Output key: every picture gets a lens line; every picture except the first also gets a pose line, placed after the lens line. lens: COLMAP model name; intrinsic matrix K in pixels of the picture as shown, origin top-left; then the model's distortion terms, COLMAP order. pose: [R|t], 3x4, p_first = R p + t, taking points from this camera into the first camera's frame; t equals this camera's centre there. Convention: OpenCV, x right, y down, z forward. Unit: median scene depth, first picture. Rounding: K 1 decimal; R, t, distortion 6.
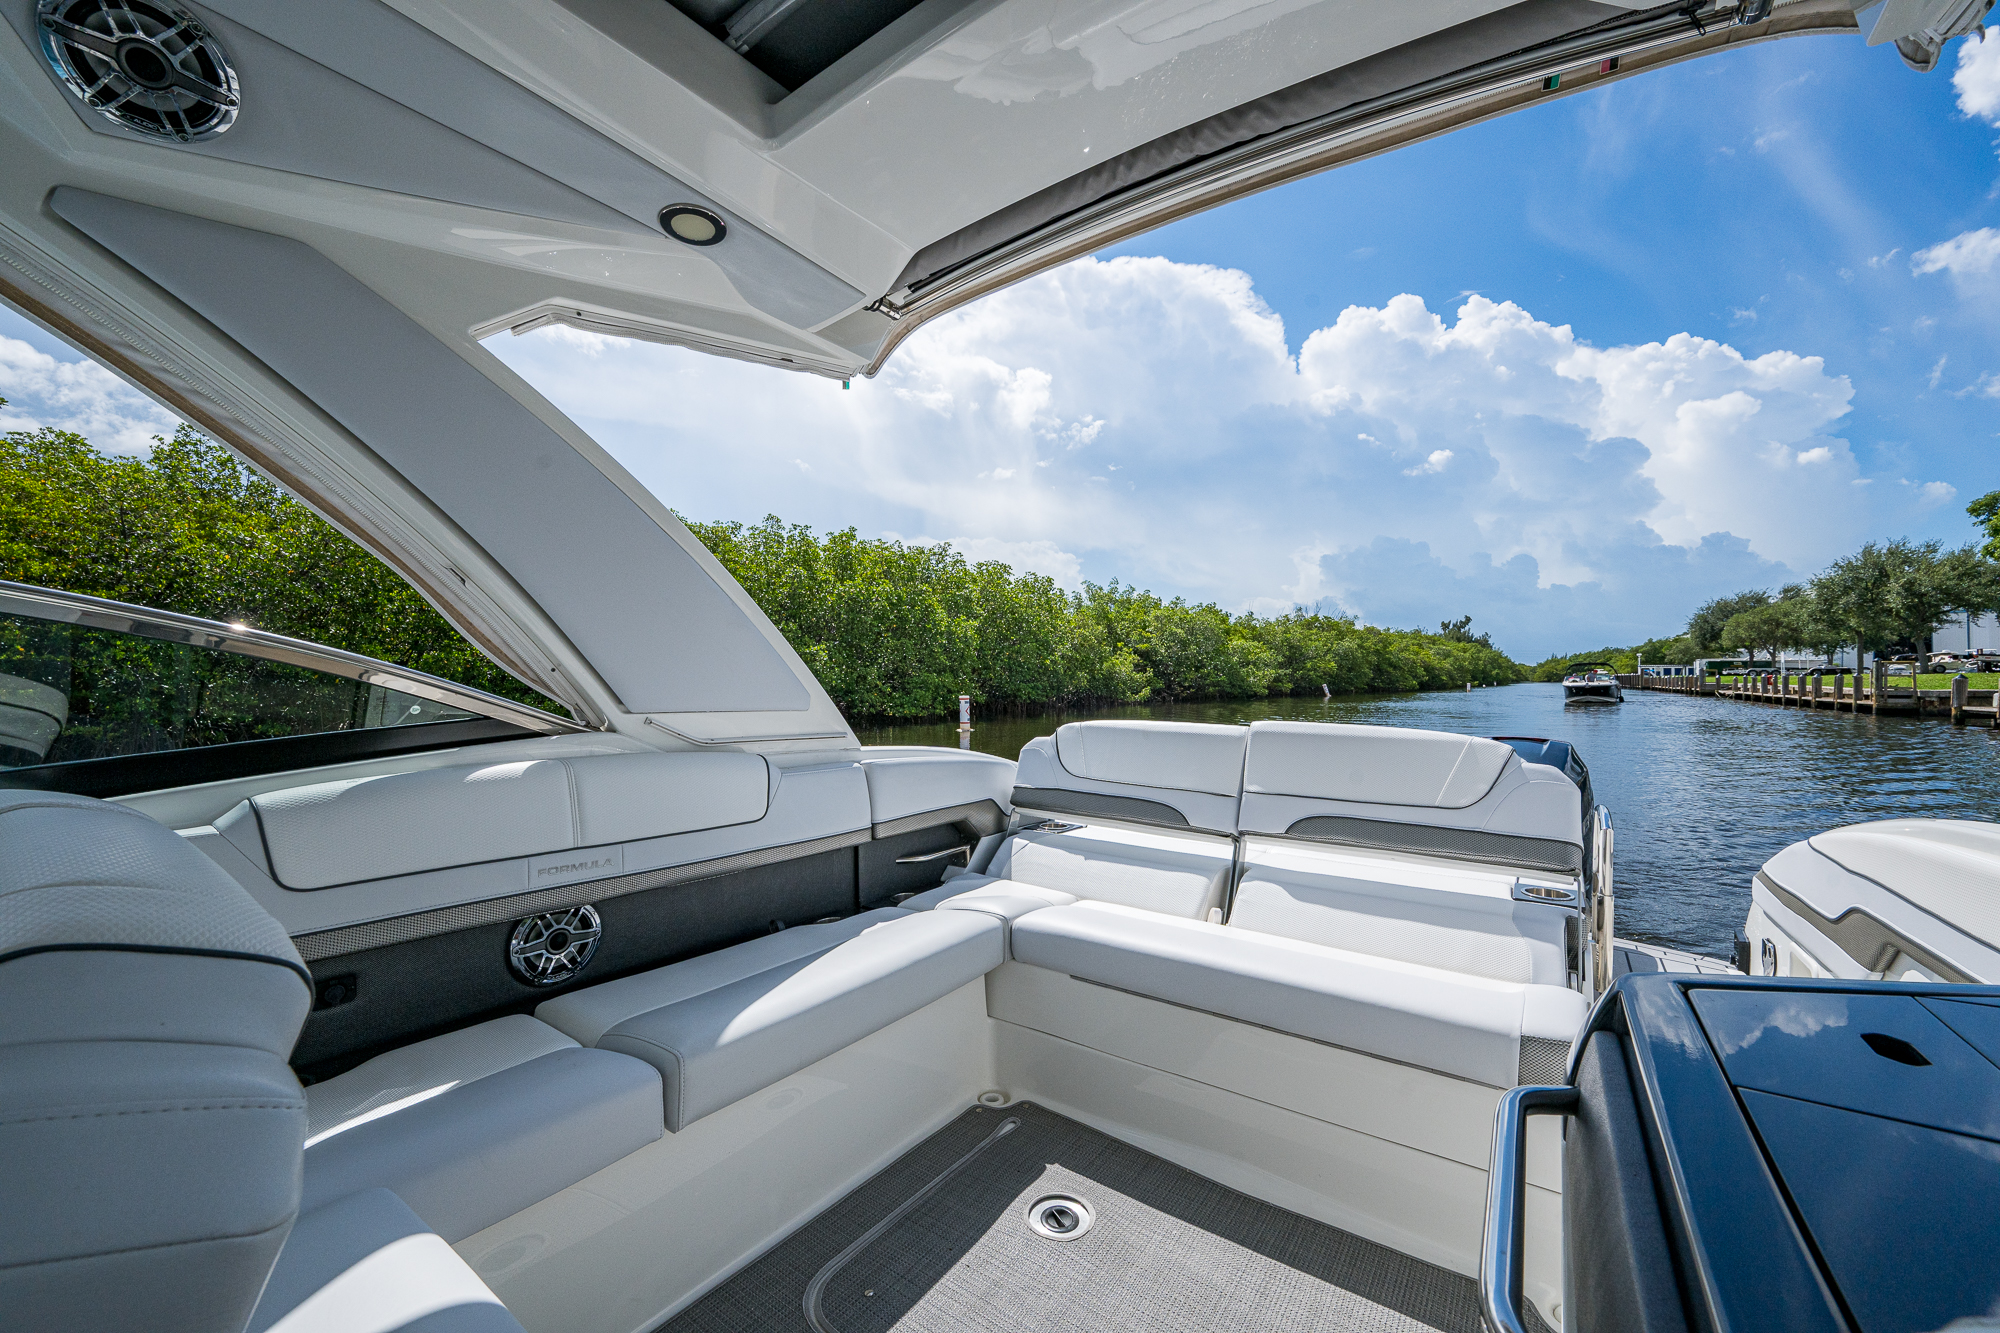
lens RADIAL K [[782.6, 0, 1000.0], [0, 782.6, 666.5], [0, 0, 1]] dist [0.000660, 0.000263]
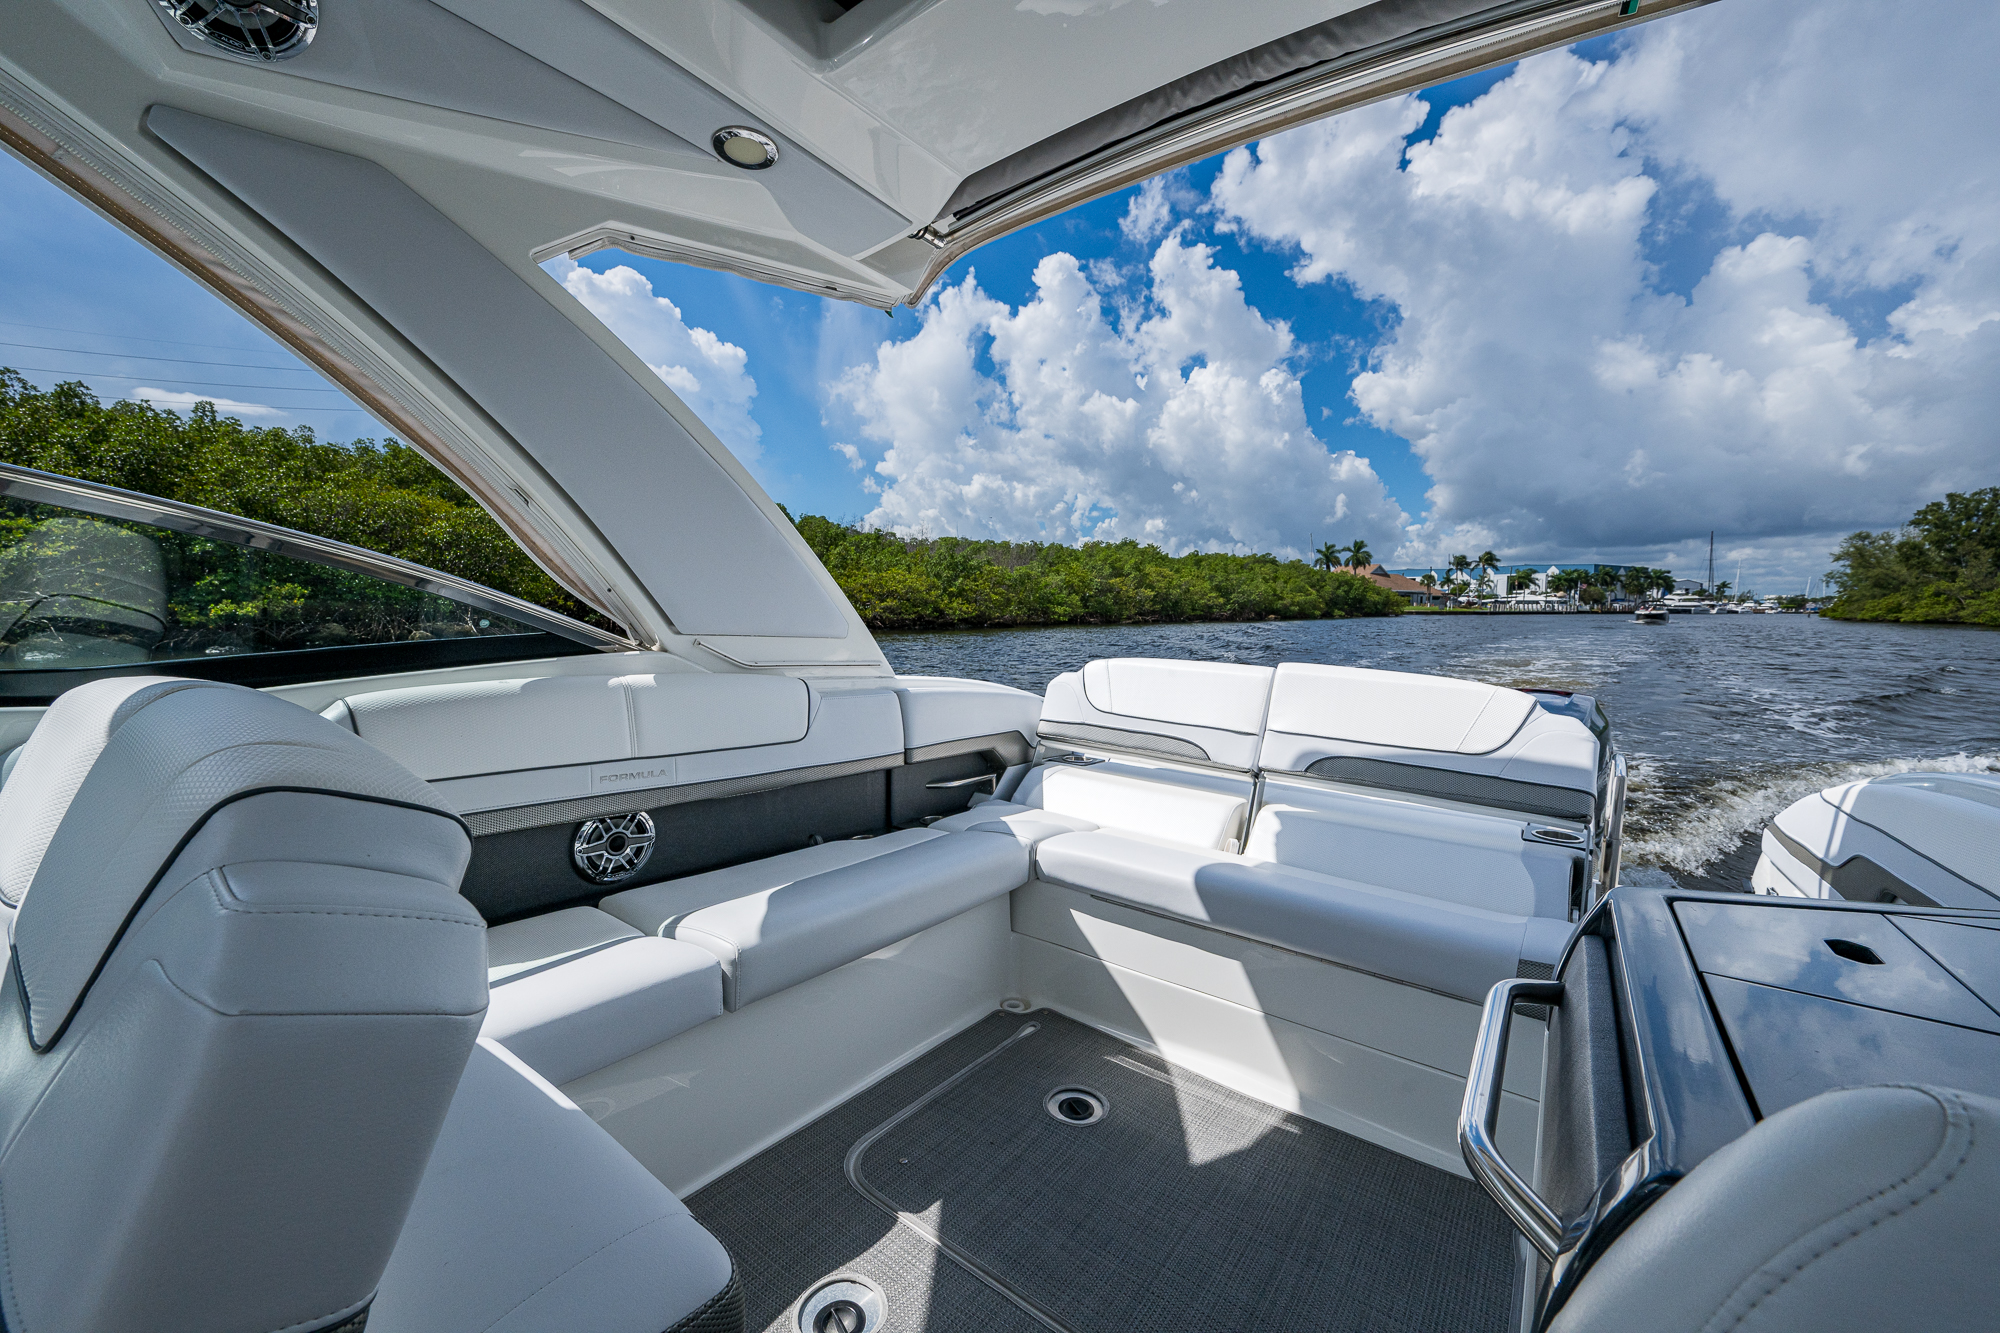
lens RADIAL K [[782.6, 0, 1000.0], [0, 782.6, 666.5], [0, 0, 1]] dist [0.000660, 0.000263]
pose [[0.999211, 0.030778, -0.025111, -0.018446], [-0.028792, 0.996696, 0.075949, 0.011306], [0.027366, -0.075167, 0.996795, -0.037466]]
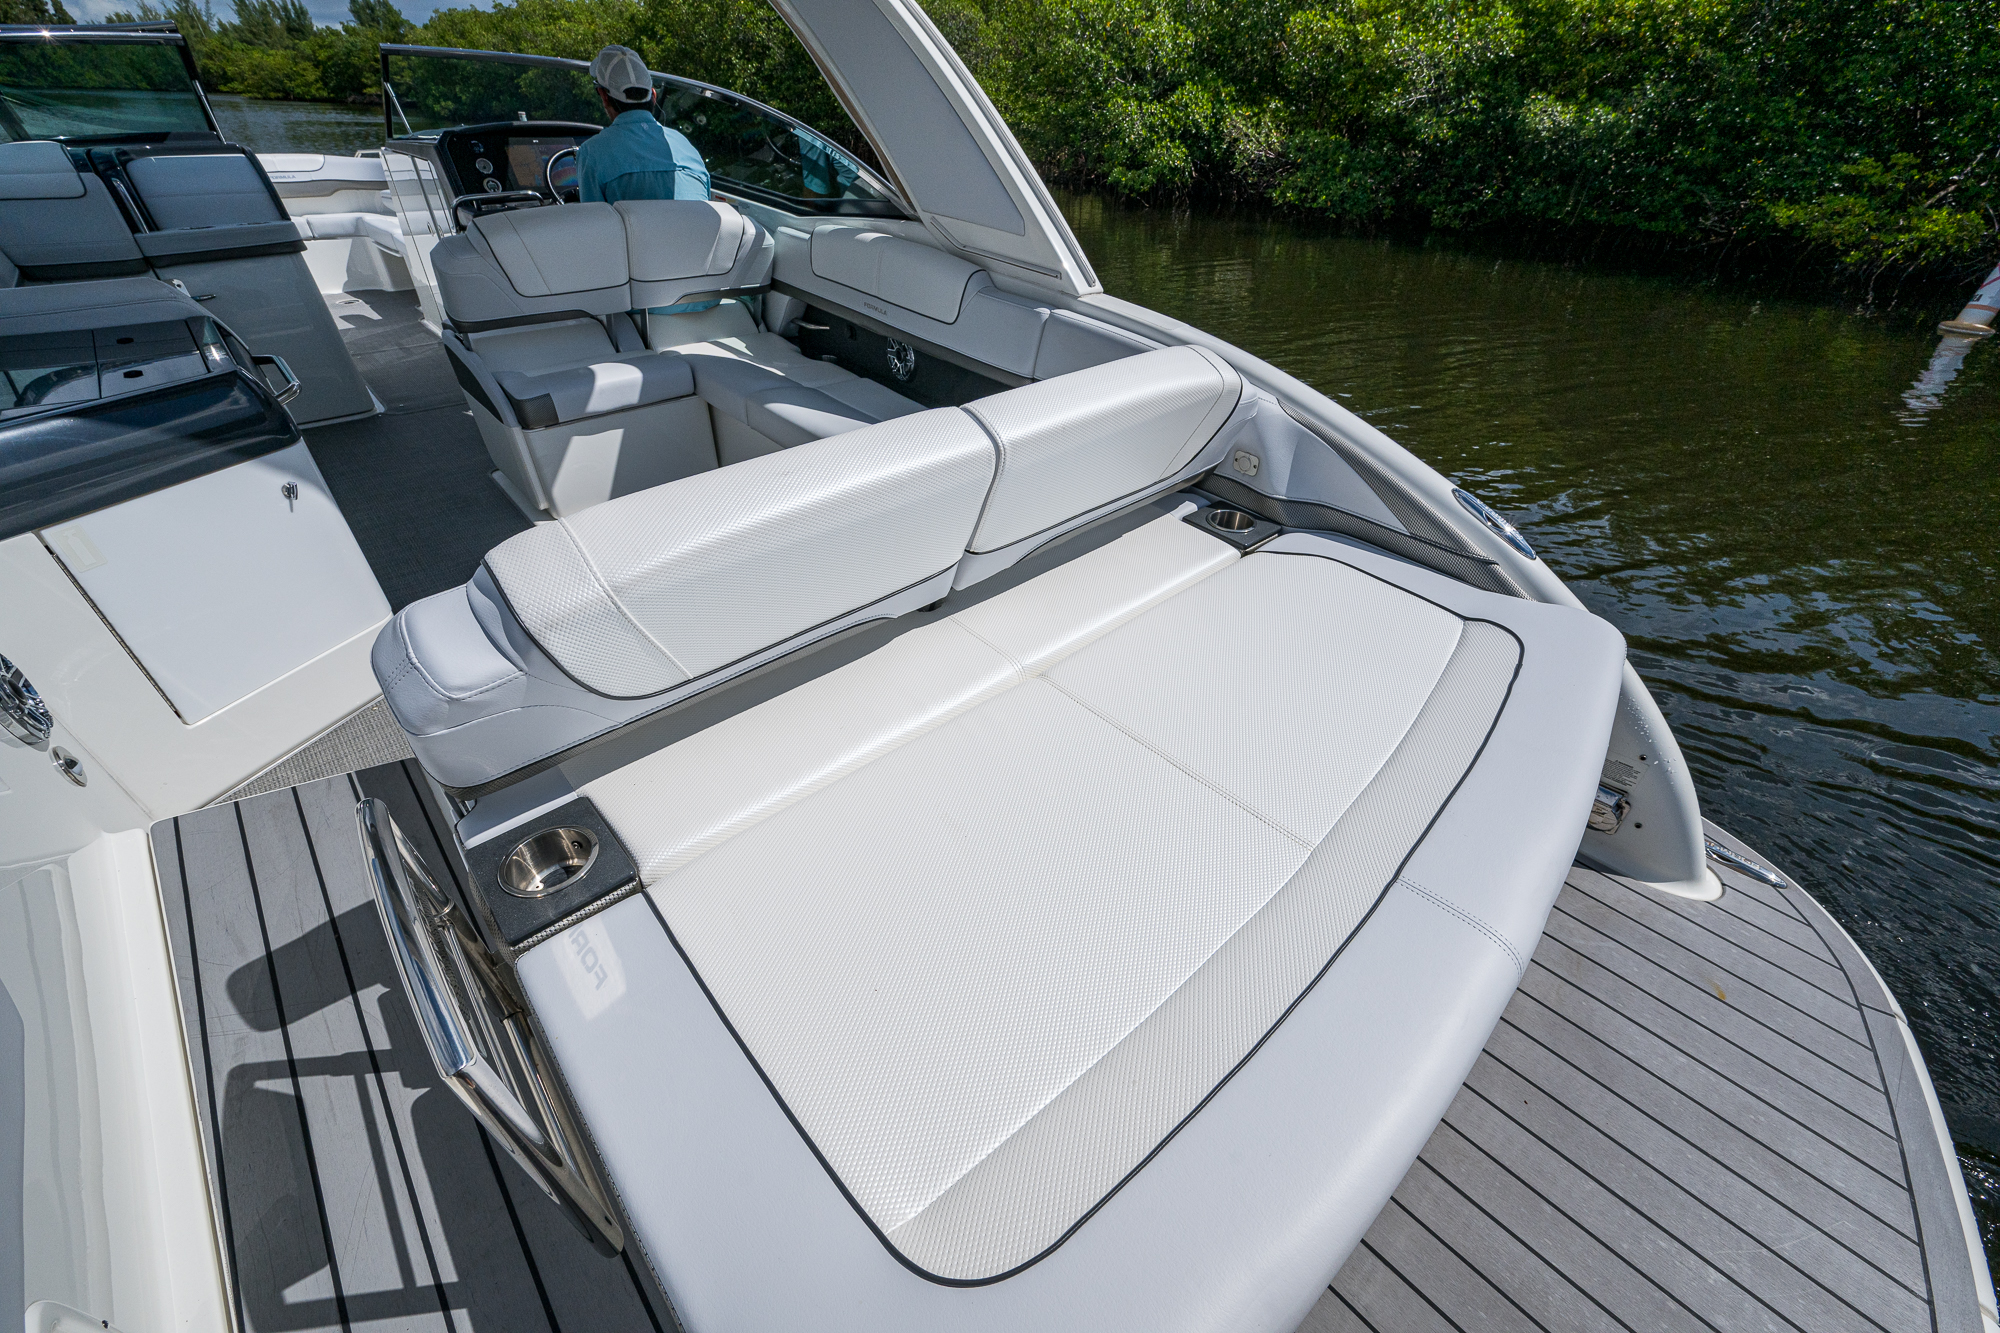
lens RADIAL K [[780.4, 0, 1001.1], [0, 780.4, 662.8], [0, 0, 1]] dist [-0.001352, 0.000483]
pose [[-0.208121, 0.575719, -0.790717, 1.097661], [-0.014373, 0.806532, 0.591016, -0.119086], [0.977998, 0.134368, -0.159581, 1.525386]]
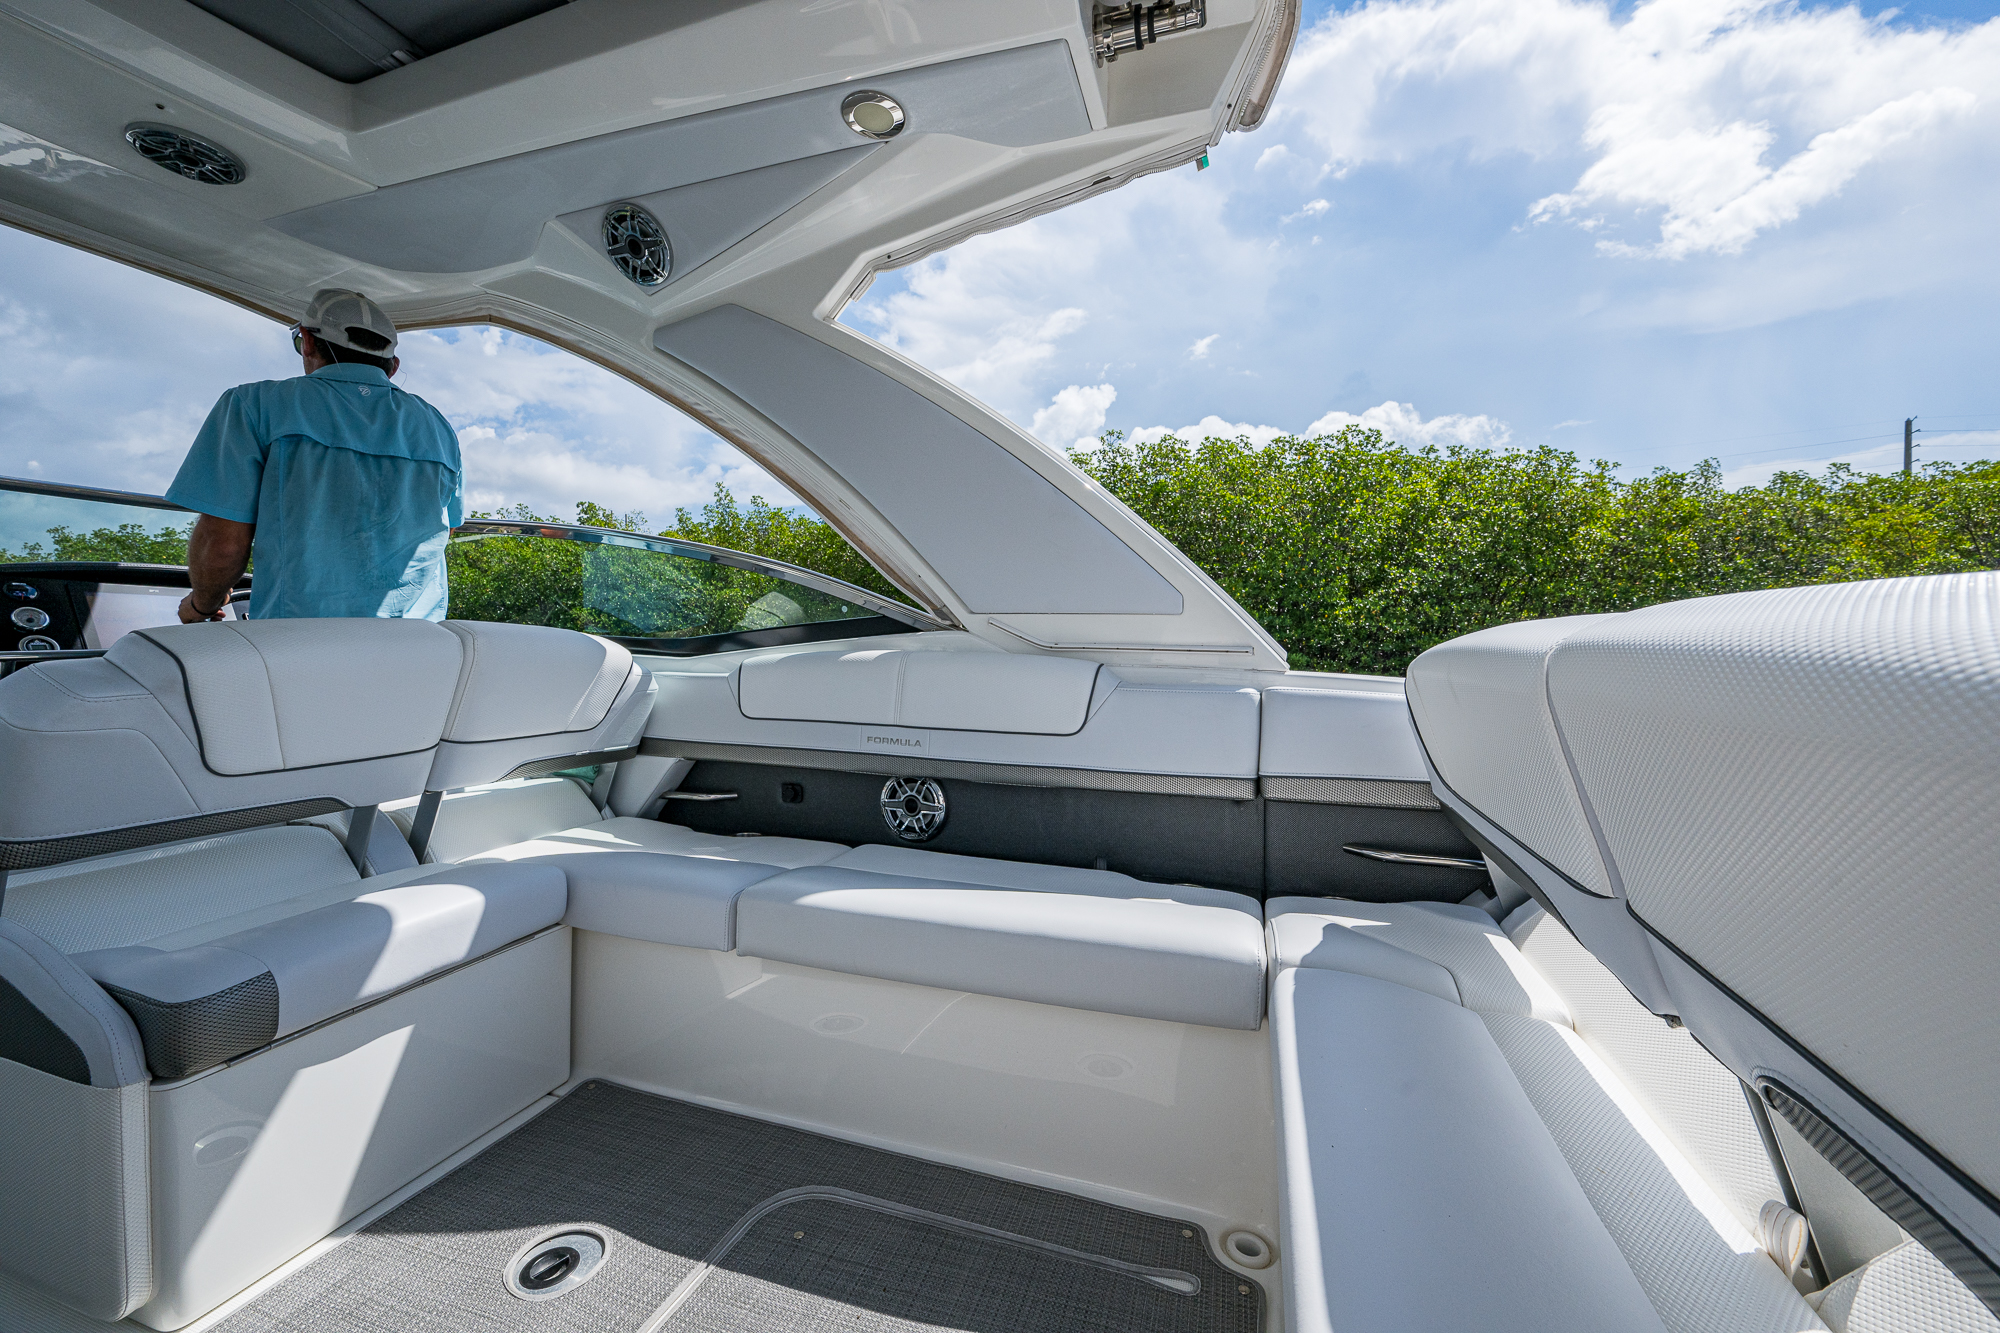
lens RADIAL K [[774.7, 0, 1000.0], [0, 774.7, 666.5], [0, 0, 1]] dist [0.001411, 0.000164]
pose [[0.299664, 0.026104, -0.953688, 0.561224], [0.013668, 0.999406, 0.031650, 0.102843], [0.953947, -0.022519, 0.299129, 0.754395]]
